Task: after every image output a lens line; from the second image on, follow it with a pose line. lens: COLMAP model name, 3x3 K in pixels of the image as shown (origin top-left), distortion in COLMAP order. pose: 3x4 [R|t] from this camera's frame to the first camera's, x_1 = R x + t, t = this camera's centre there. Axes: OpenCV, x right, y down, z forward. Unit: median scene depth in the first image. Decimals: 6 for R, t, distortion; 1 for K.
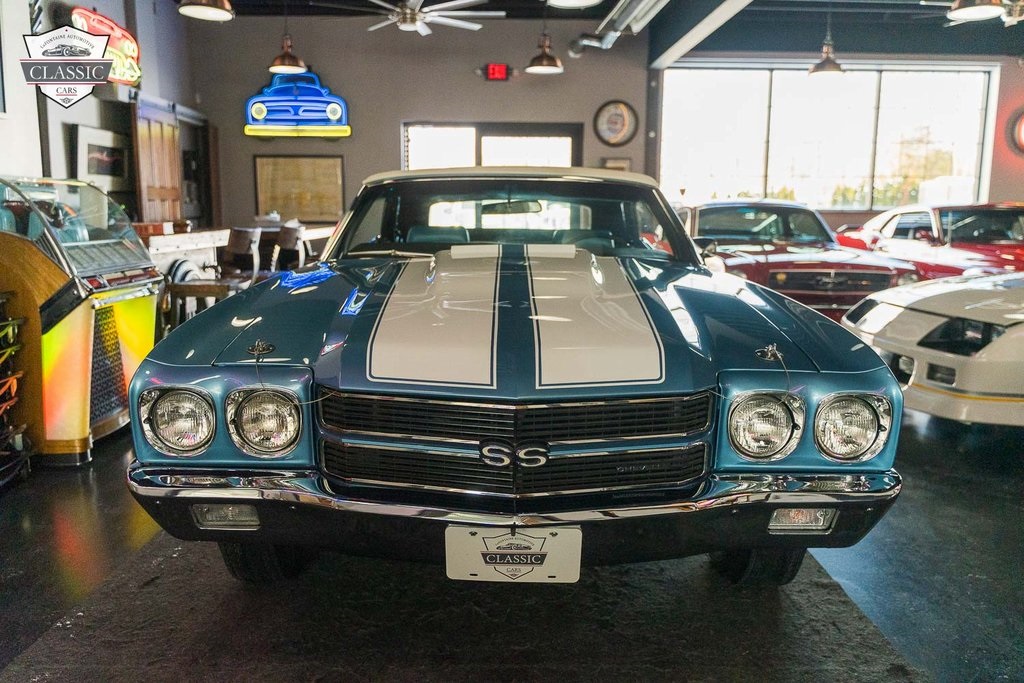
lens RADIAL K [[843.3, 0, 511.6], [0, 843.3, 341.8], [0, 0, 1]] dist [0.006308, -0.007359]
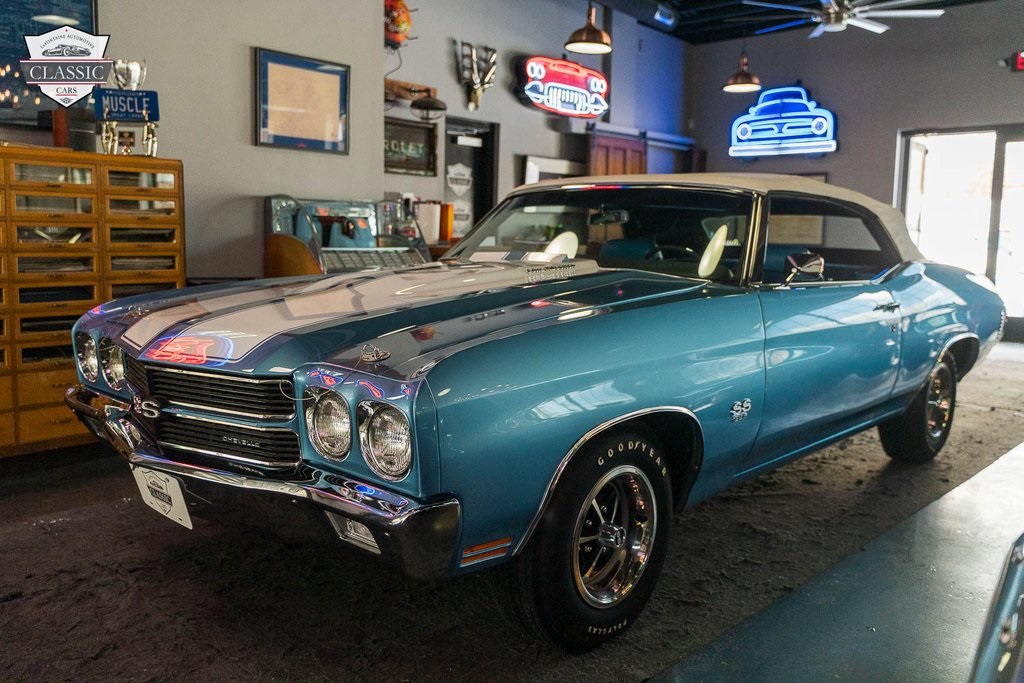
lens RADIAL K [[877.6, 0, 509.2], [0, 877.6, 342.0], [0, 0, 1]] dist [0.006049, -0.004099]
pose [[0.726053, 0.088491, -0.681921, 0.232780], [-0.113225, 0.993534, 0.008376, -0.005349], [0.678252, 0.071129, 0.731378, 0.078220]]
